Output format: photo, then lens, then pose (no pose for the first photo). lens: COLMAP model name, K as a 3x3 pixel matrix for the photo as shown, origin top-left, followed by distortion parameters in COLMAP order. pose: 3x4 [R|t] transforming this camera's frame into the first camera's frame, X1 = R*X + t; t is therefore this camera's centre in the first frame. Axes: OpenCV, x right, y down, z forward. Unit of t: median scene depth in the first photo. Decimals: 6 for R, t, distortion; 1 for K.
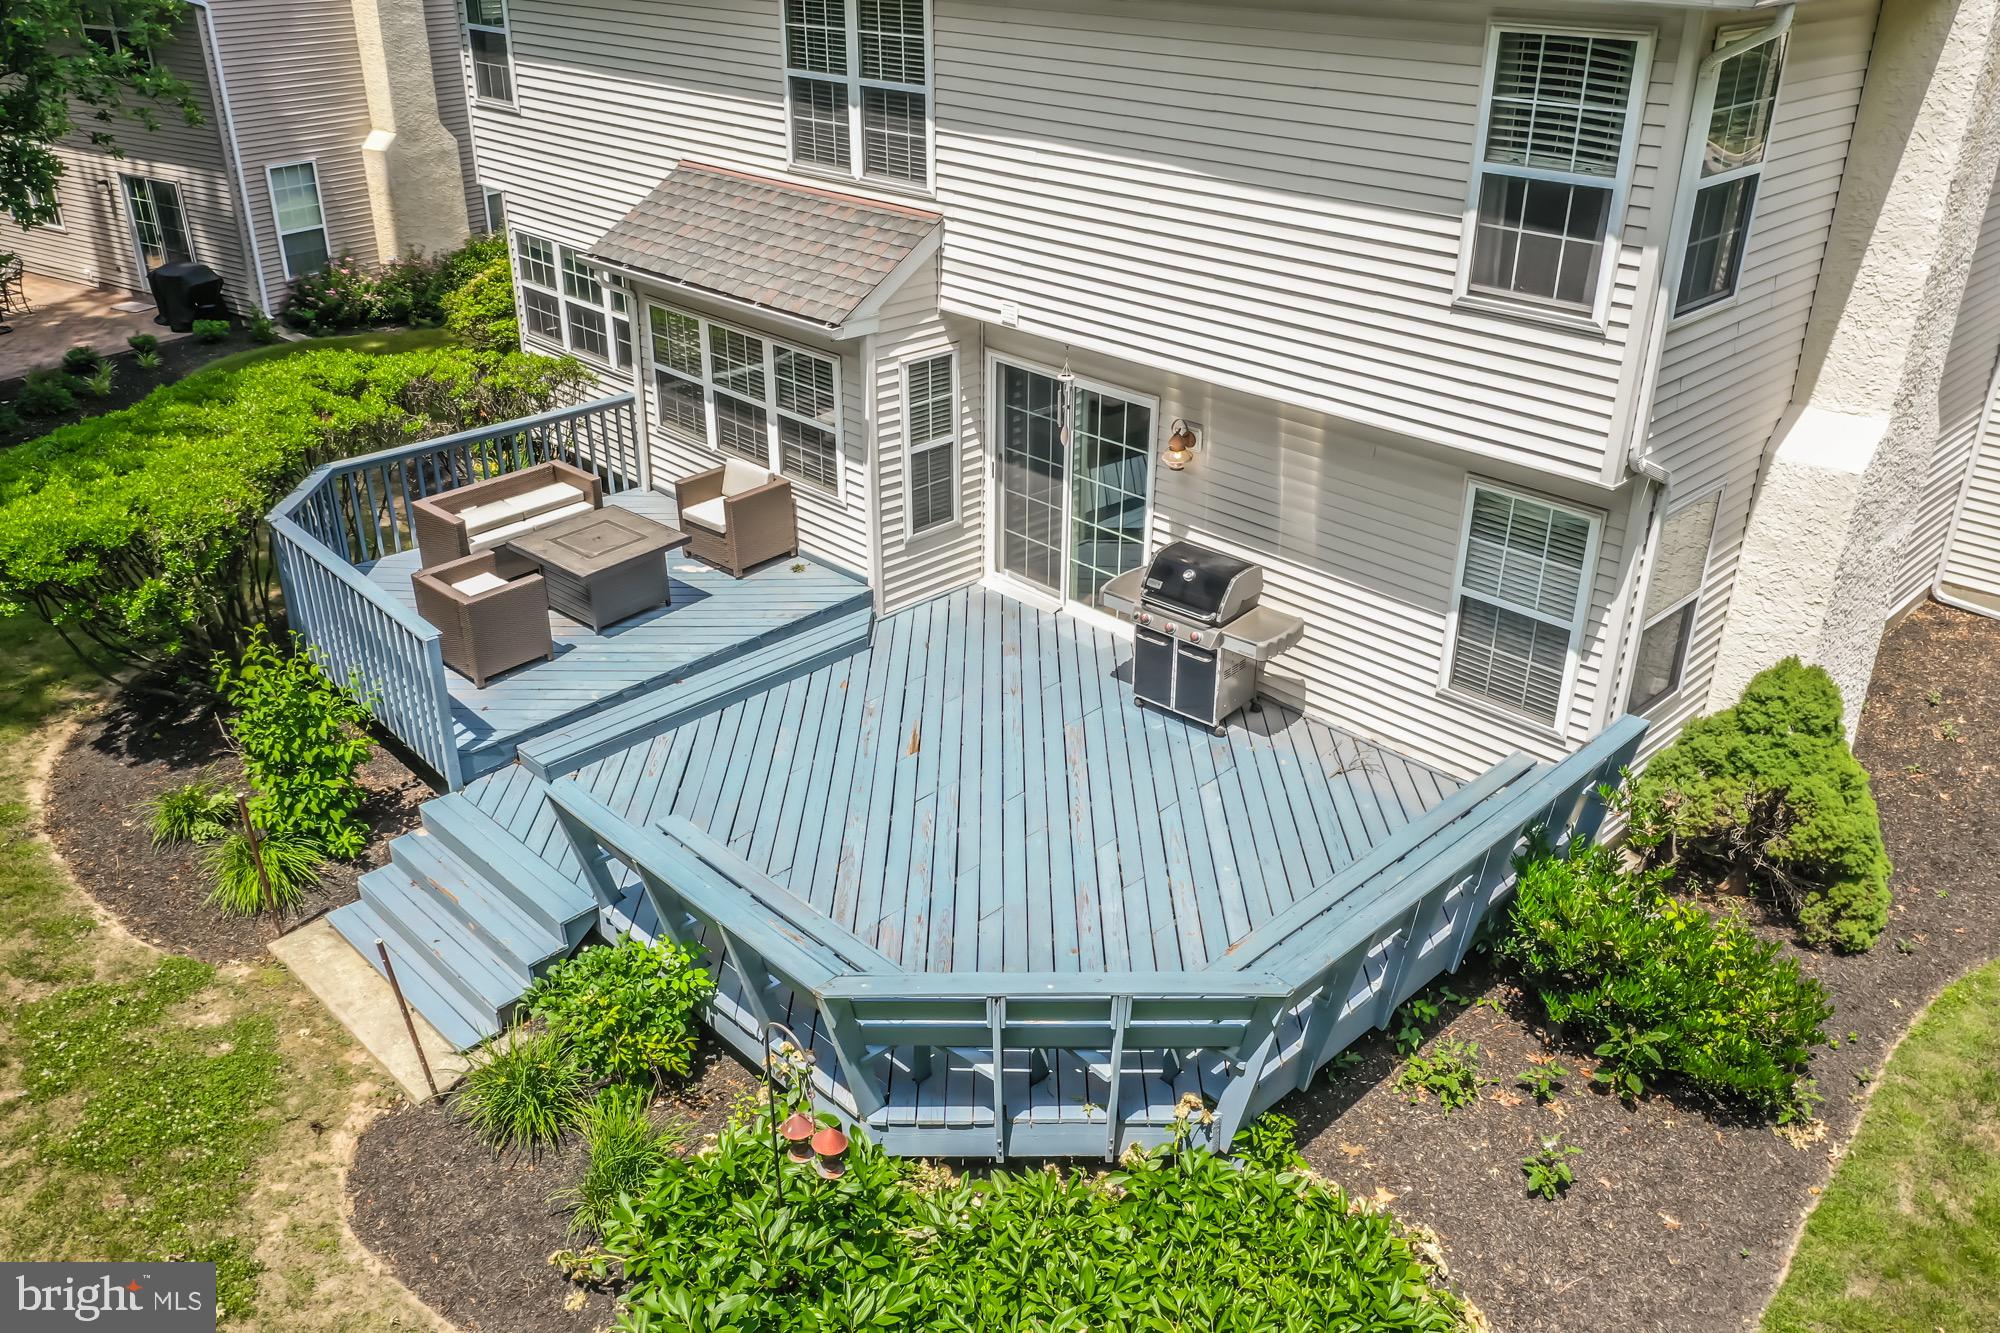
lens RADIAL K [[1586.2, 0, 996.5], [0, 1586.2, 656.7], [0, 0, 1]] dist [-0.007350, -0.016487]
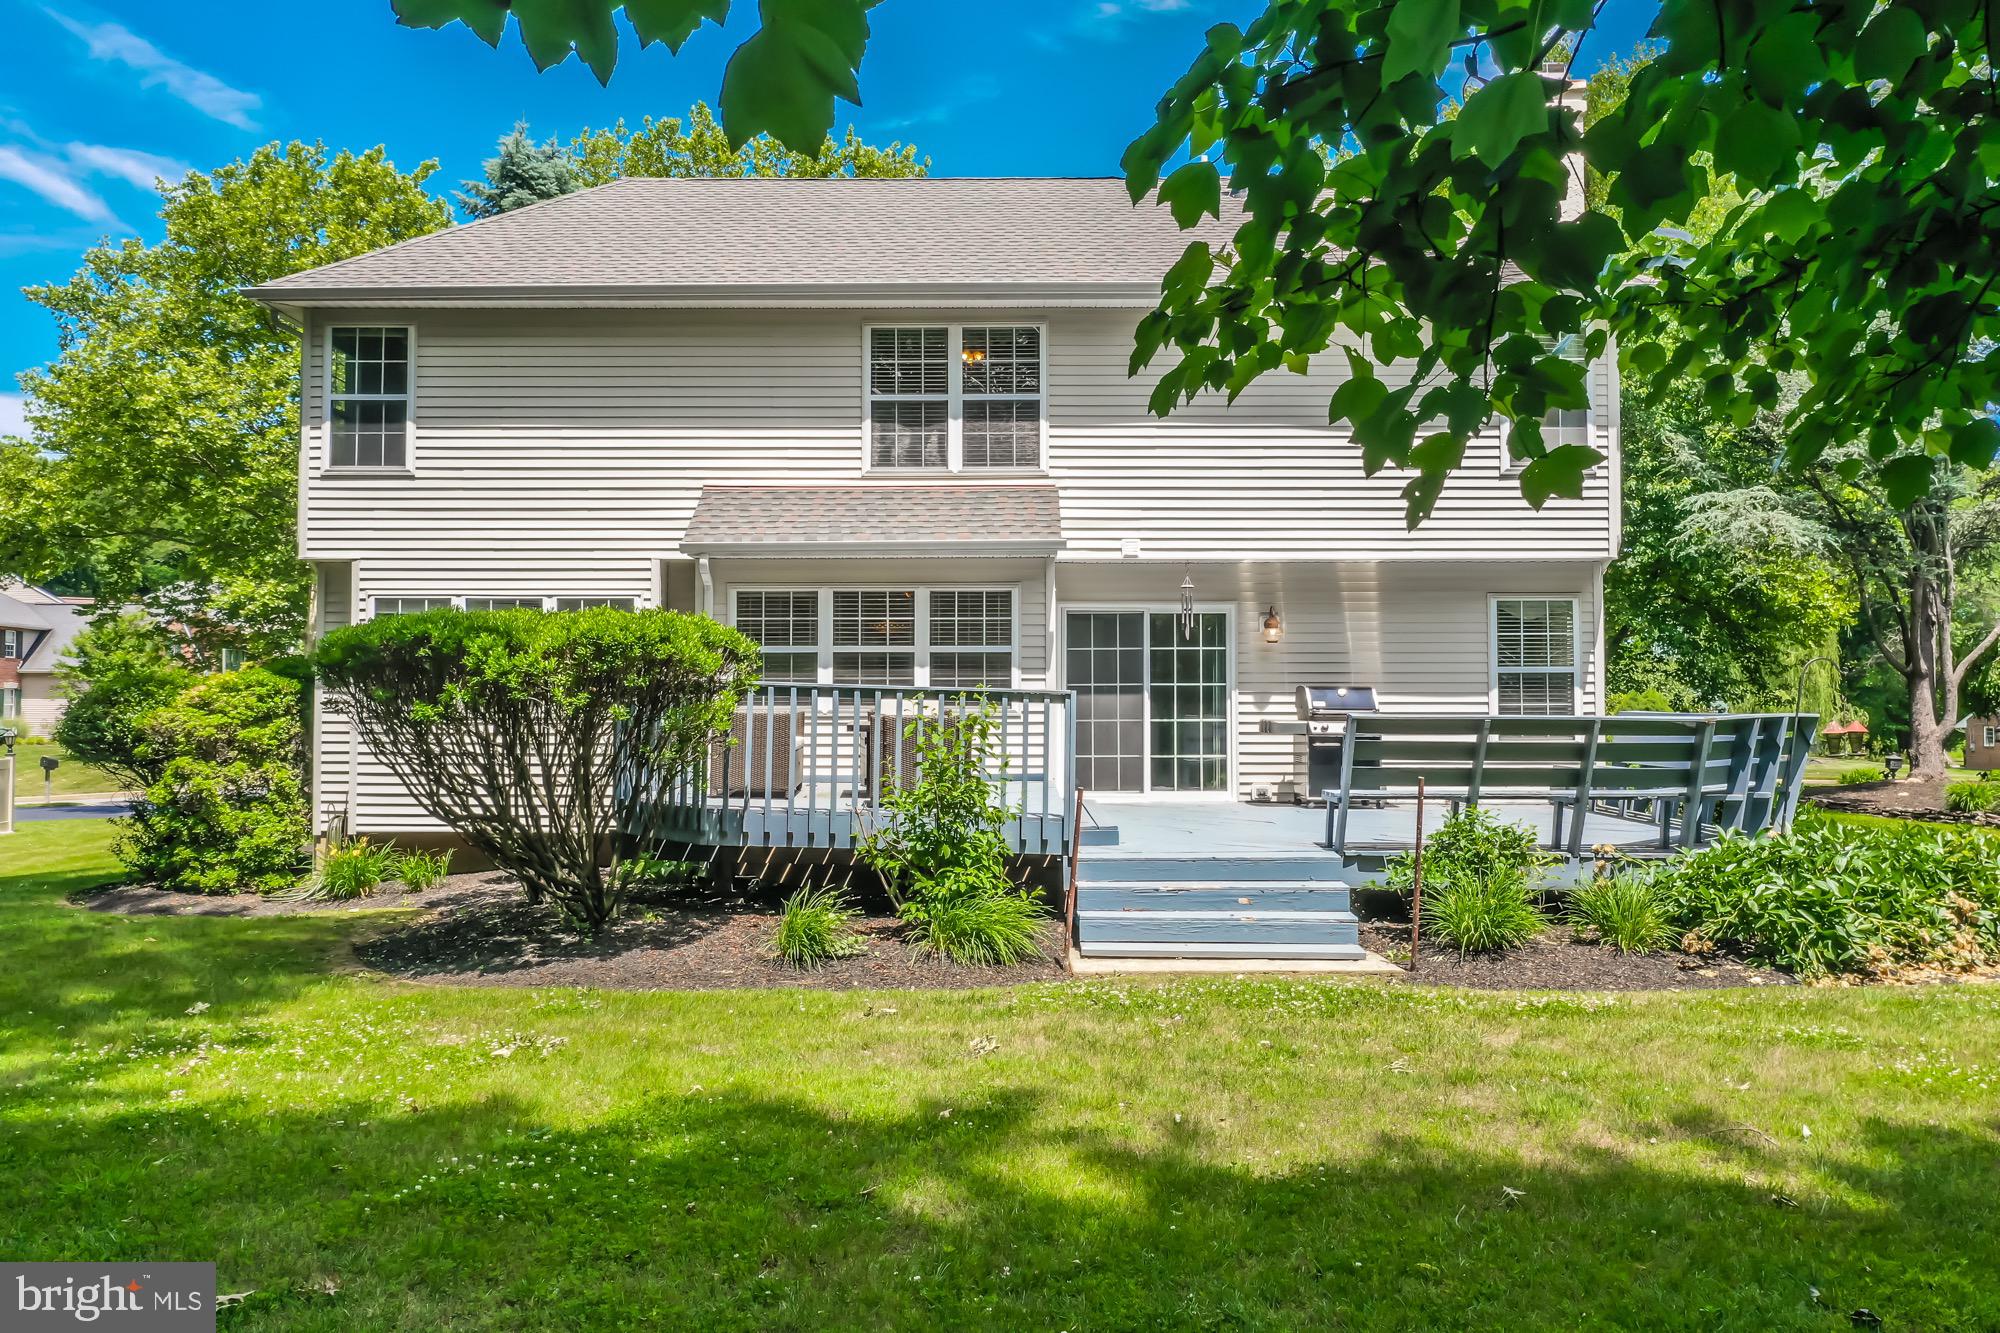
lens RADIAL K [[1586.2, 0, 996.5], [0, 1586.2, 656.7], [0, 0, 1]] dist [-0.007350, -0.016487]
pose [[0.702267, 0.022612, 0.711555, -0.994682], [0.318718, 0.883751, -0.342642, 0.276758], [-0.636585, 0.467411, 0.613422, 0.296053]]
